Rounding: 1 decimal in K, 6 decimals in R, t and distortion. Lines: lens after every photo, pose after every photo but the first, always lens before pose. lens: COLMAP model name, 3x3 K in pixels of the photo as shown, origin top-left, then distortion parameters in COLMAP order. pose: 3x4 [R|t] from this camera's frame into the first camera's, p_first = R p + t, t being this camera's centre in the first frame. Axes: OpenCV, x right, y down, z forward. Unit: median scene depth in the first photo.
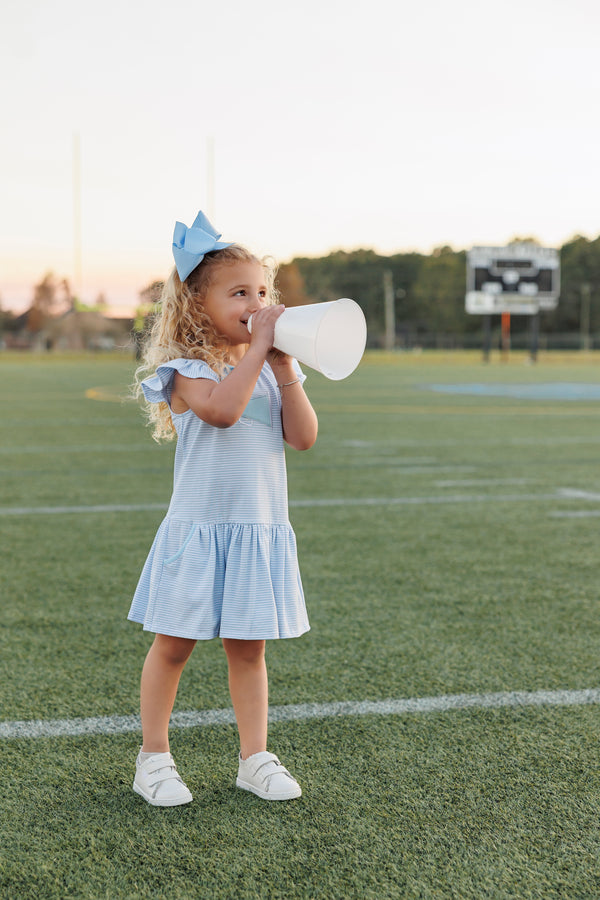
lens RADIAL K [[1196.2, 0, 315.1], [0, 1196.2, 468.5], [0, 0, 1]] dist [-0.000696, 0.011274]
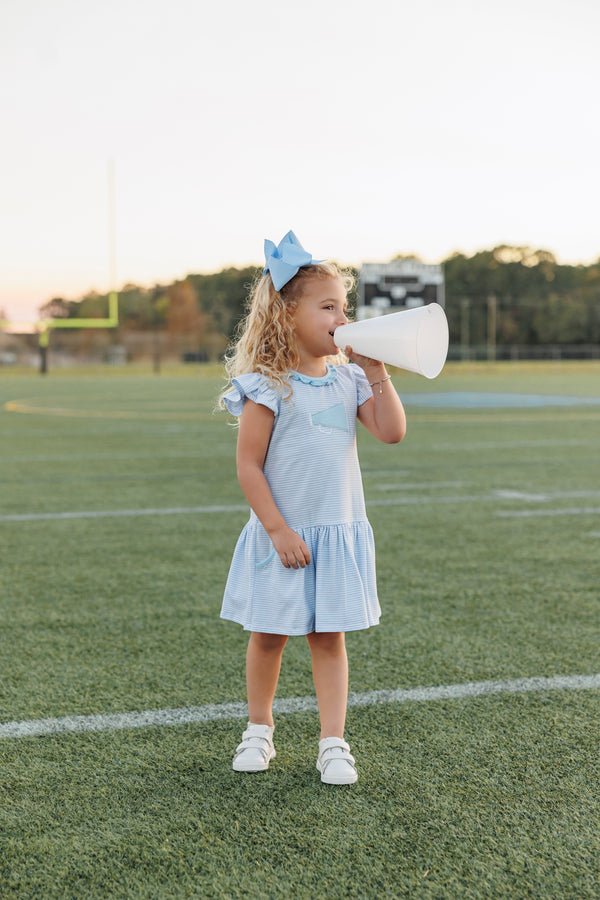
lens RADIAL K [[1152.1, 0, 260.6], [0, 1152.1, 449.6], [0, 0, 1]] dist [0.000454, 0.006931]
pose [[0.998401, -0.011876, 0.055264, -0.114752], [0.013176, 0.999644, -0.023209, 0.003339], [-0.054969, 0.023901, 0.998202, -0.016129]]
